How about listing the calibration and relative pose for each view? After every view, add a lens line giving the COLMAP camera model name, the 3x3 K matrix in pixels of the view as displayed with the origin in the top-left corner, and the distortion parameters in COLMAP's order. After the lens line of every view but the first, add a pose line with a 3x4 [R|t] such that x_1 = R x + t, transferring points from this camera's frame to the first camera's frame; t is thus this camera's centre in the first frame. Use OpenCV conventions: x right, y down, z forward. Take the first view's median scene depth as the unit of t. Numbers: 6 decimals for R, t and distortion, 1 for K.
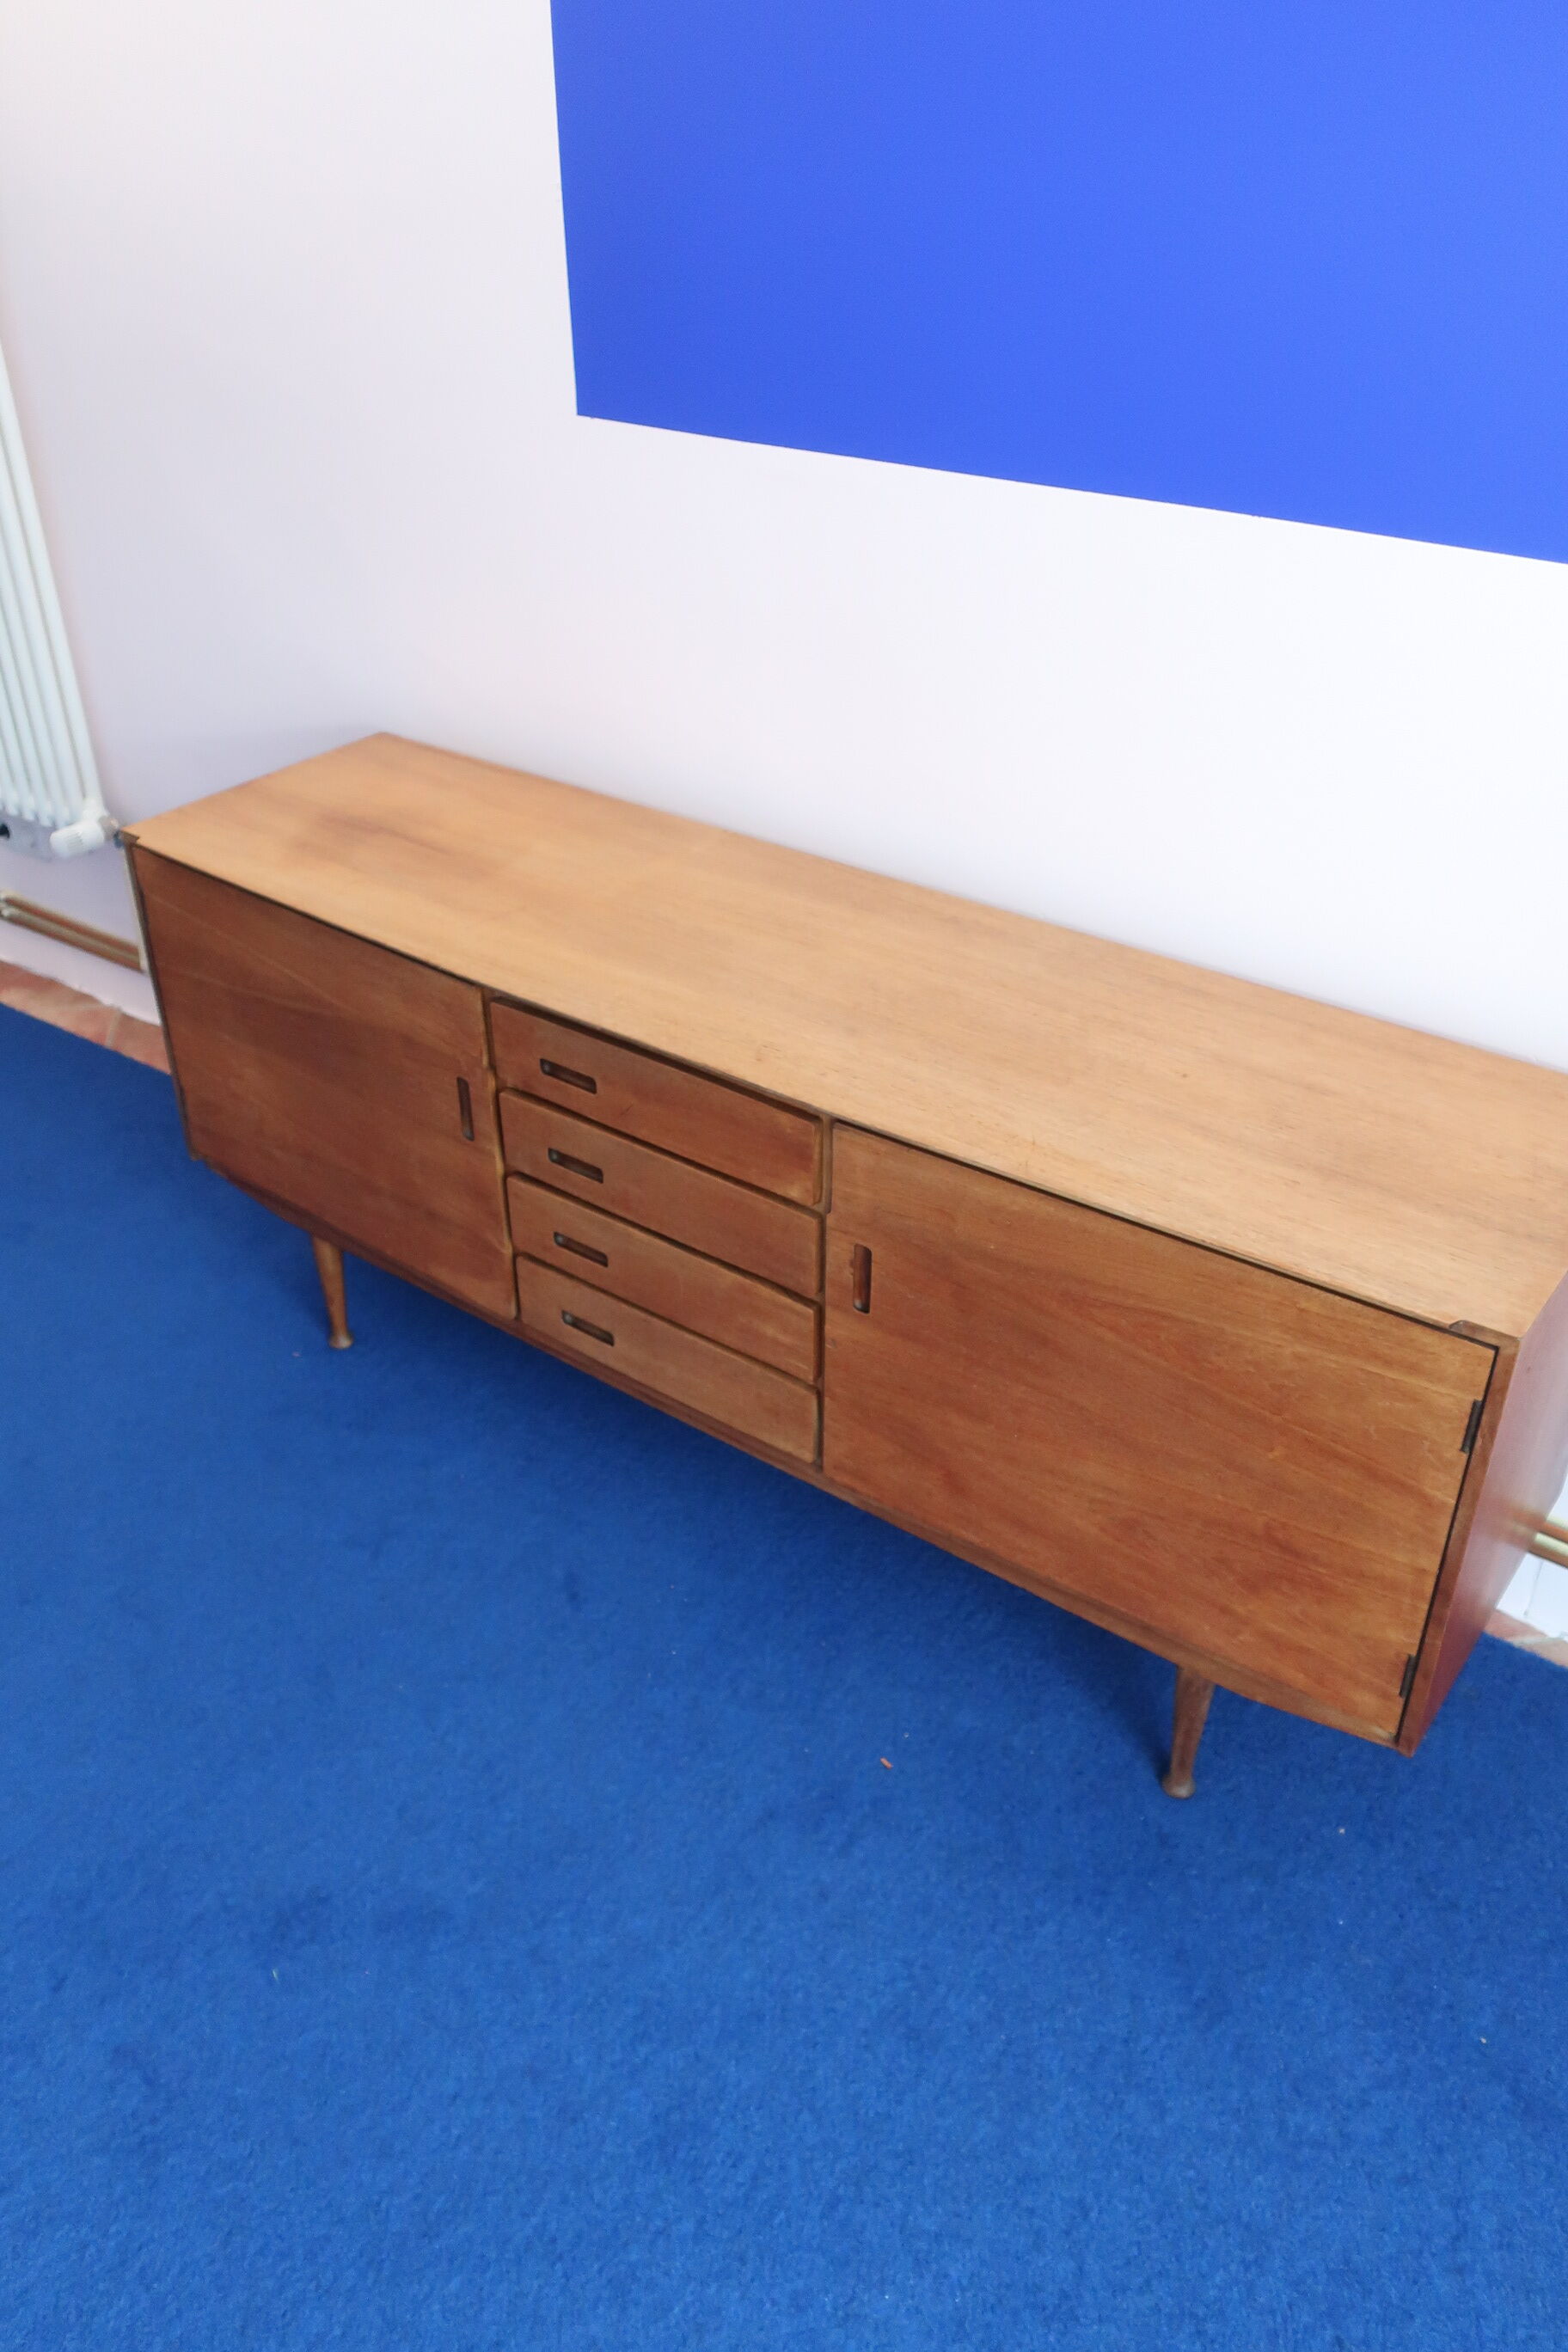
lens RADIAL K [[1847.1, 0, 781.8], [0, 1847.1, 1155.6], [0, 0, 1]] dist [0.005189, 0.001257]
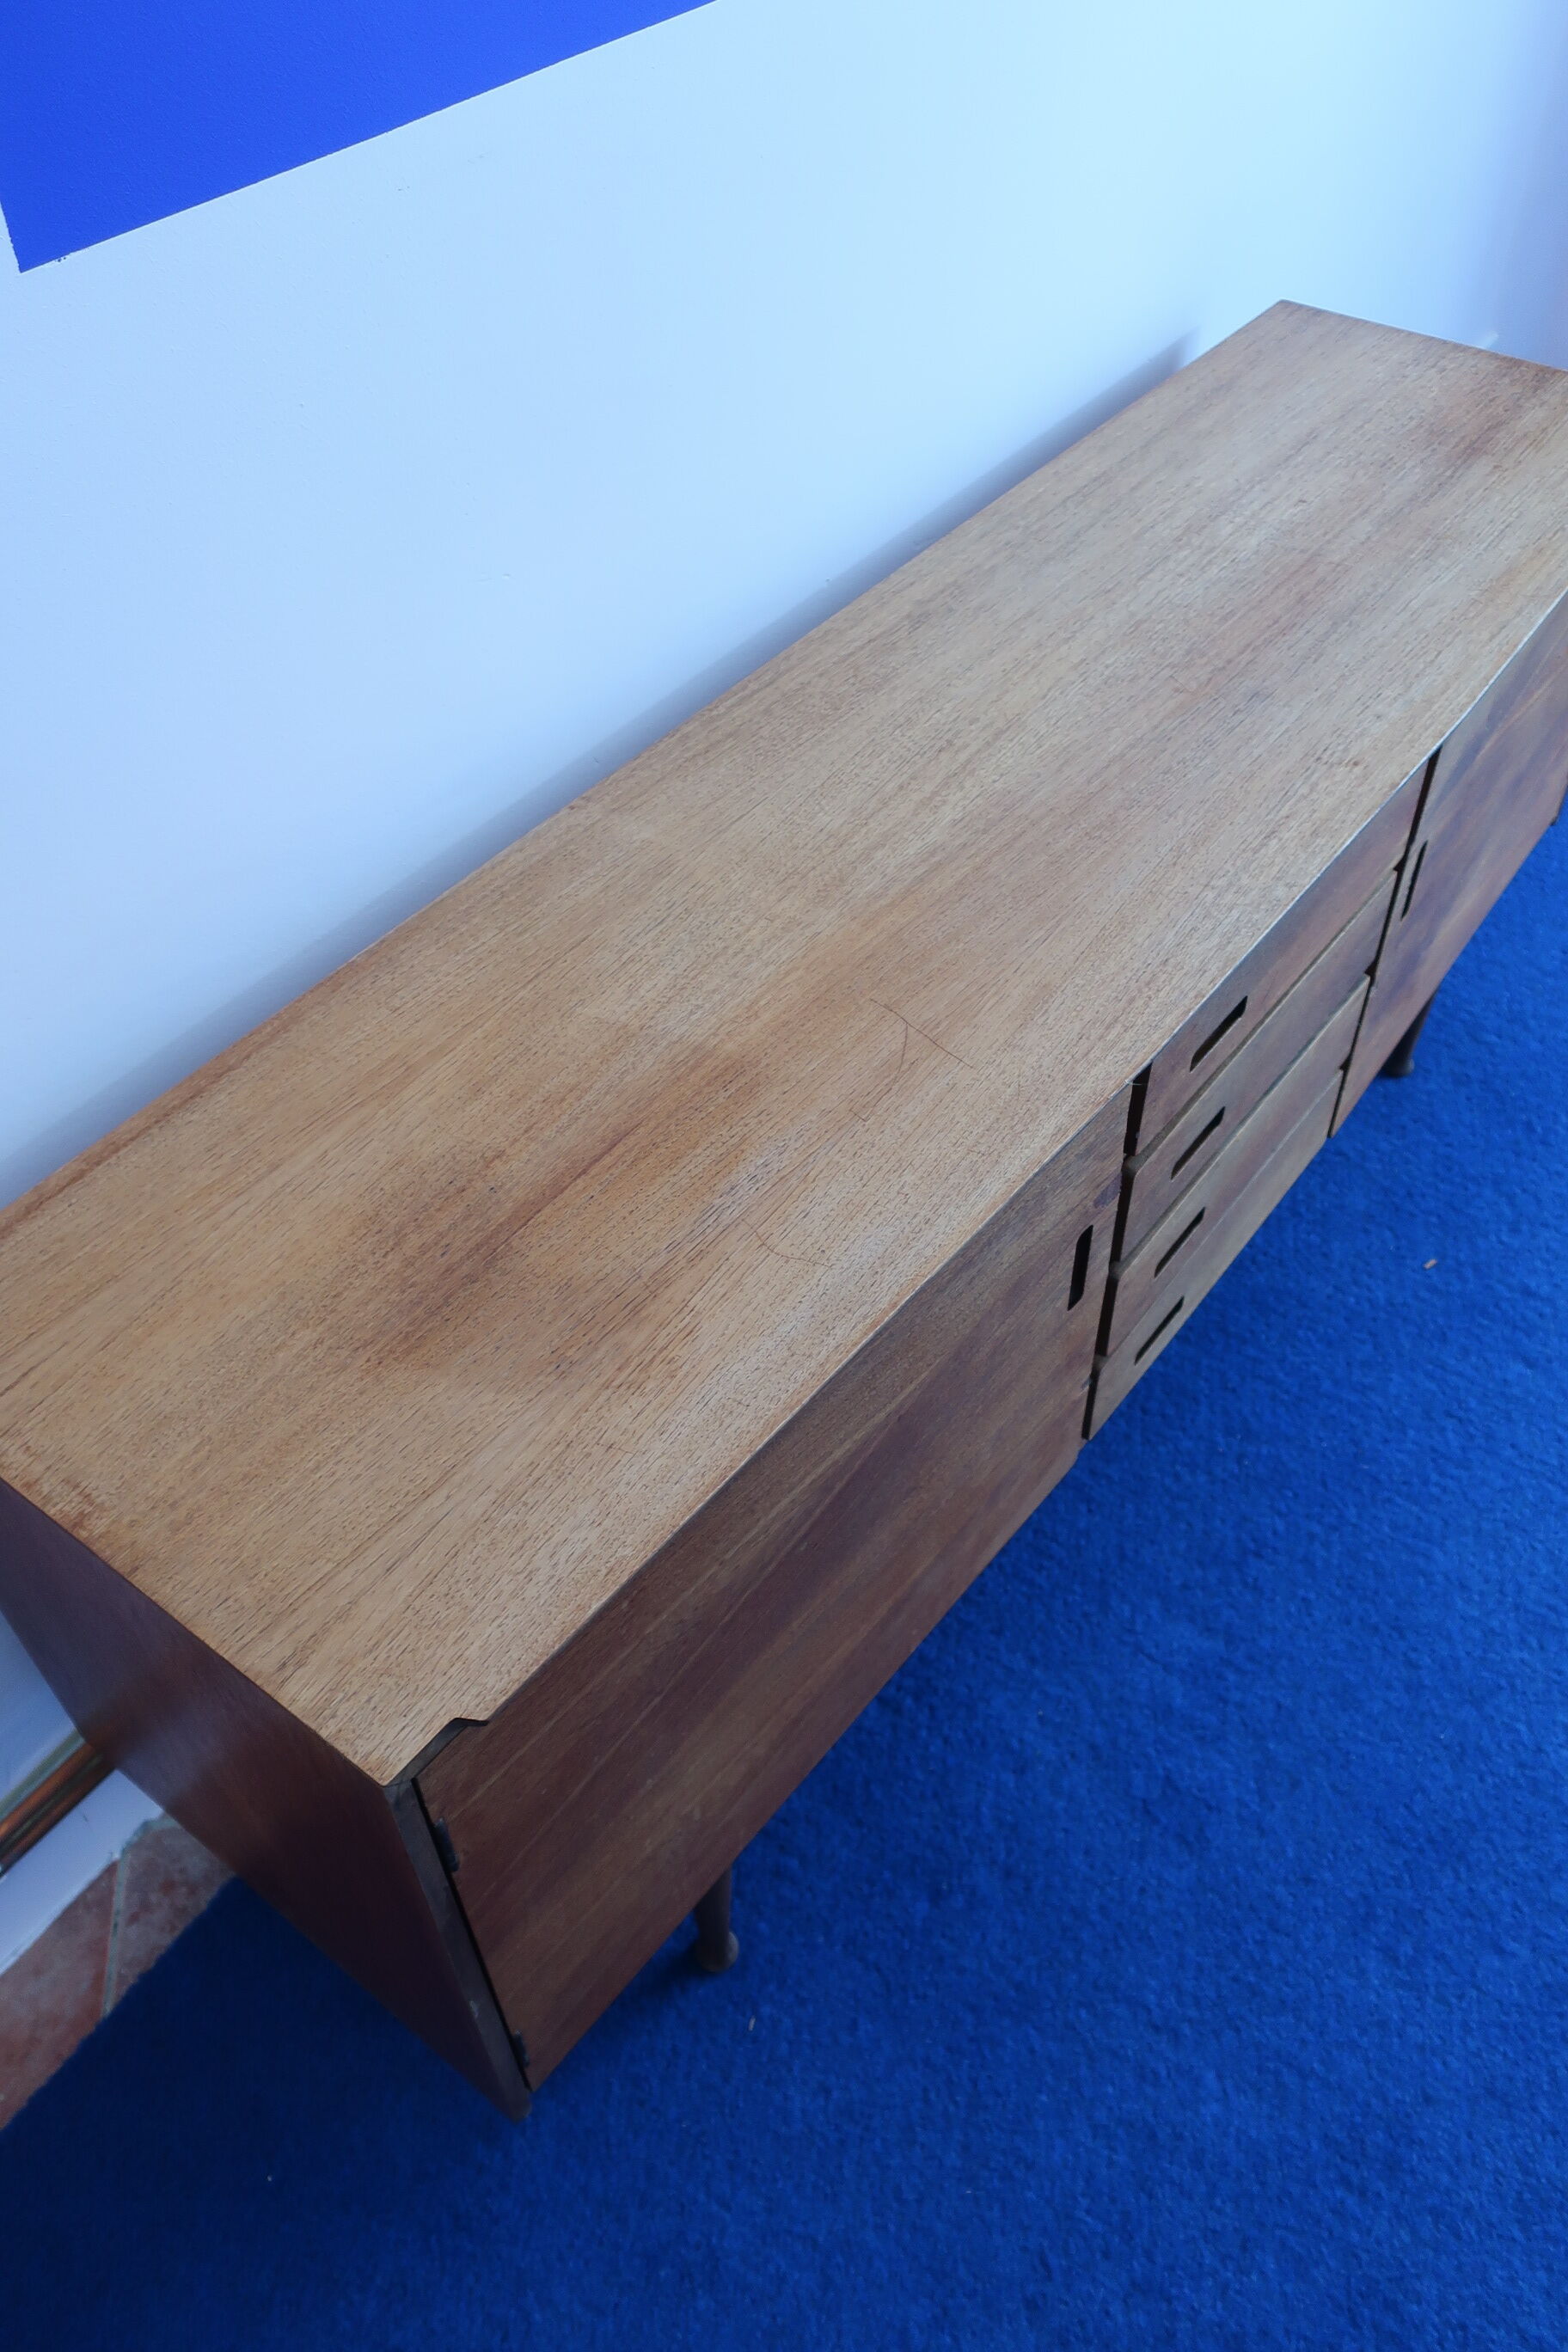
lens RADIAL K [[1847.1, 0, 769.5], [0, 1847.1, 1176.5], [0, 0, 1]] dist [0.005189, 0.001257]
pose [[0.019821, -0.723621, 0.689913, -0.645780], [0.555241, 0.581823, 0.594298, -0.523374], [-0.831453, 0.371289, 0.413316, 0.922808]]
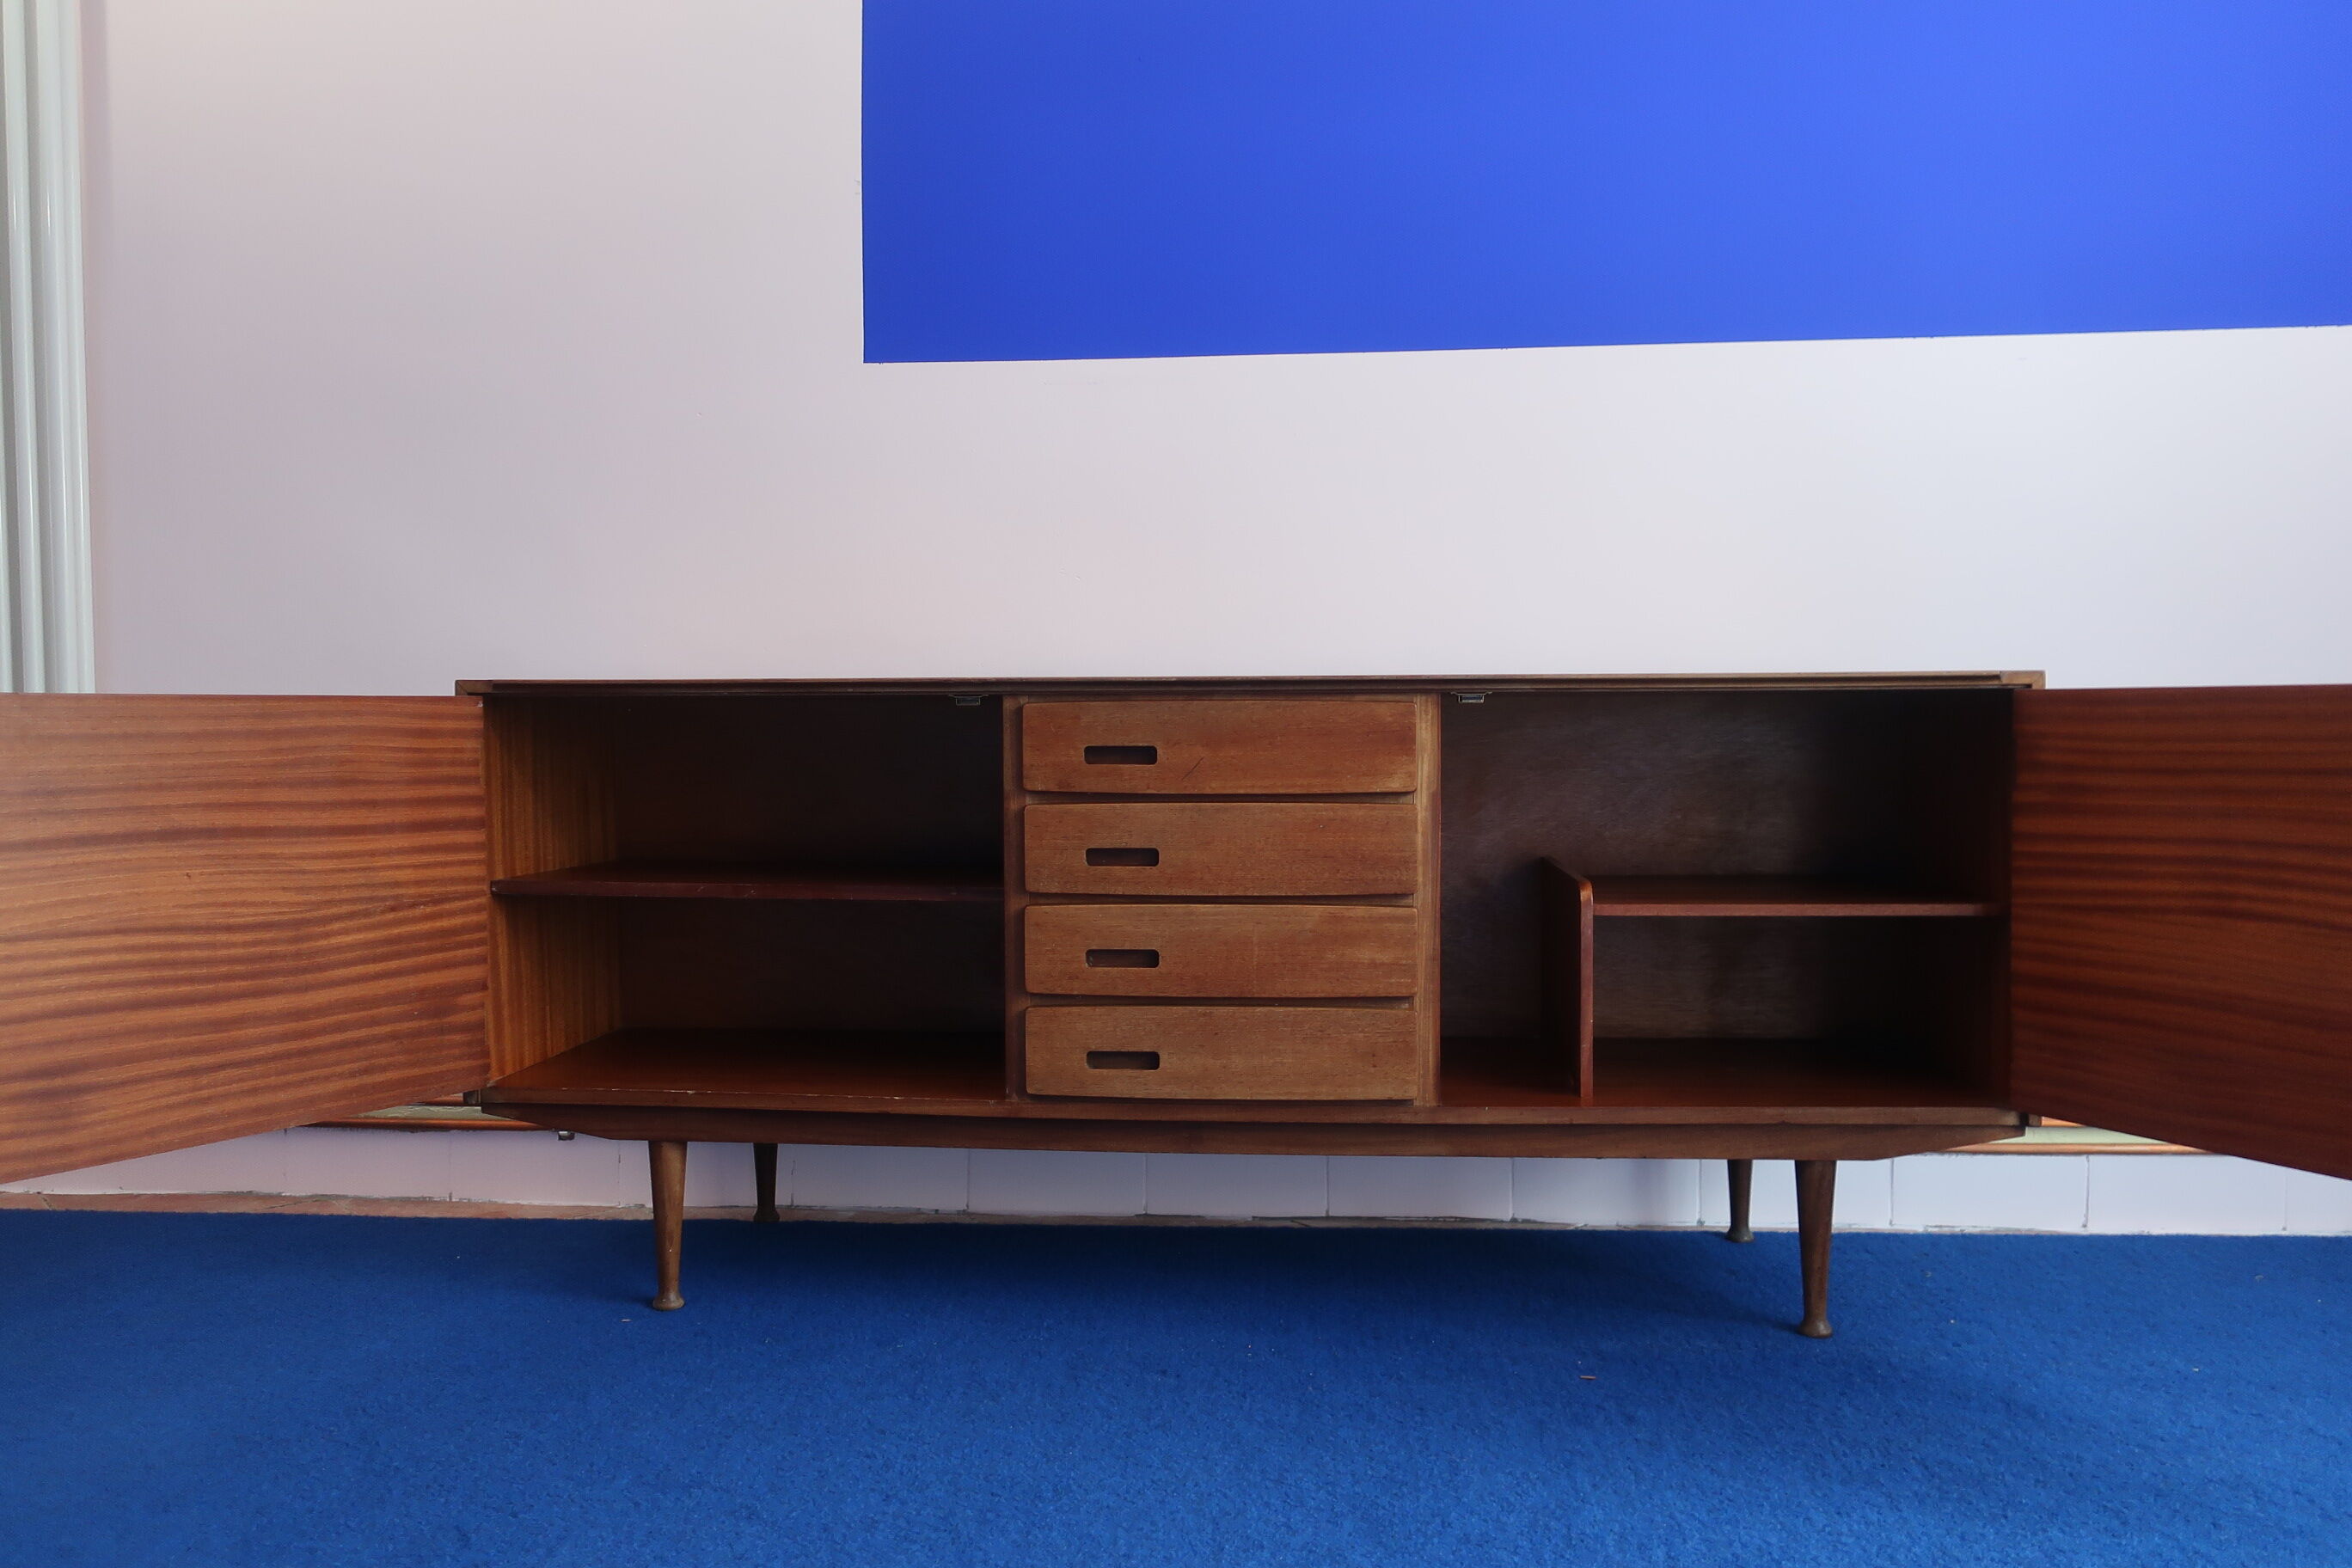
lens RADIAL K [[1847.1, 0, 1147.2], [0, 1847.1, 784.9], [0, 0, 1]] dist [0.005189, 0.001257]
pose [[0.857172, -0.018877, 0.514684, -0.665851], [0.276745, 0.859683, -0.429370, 0.439174], [-0.434359, 0.510480, 0.742120, 0.248497]]
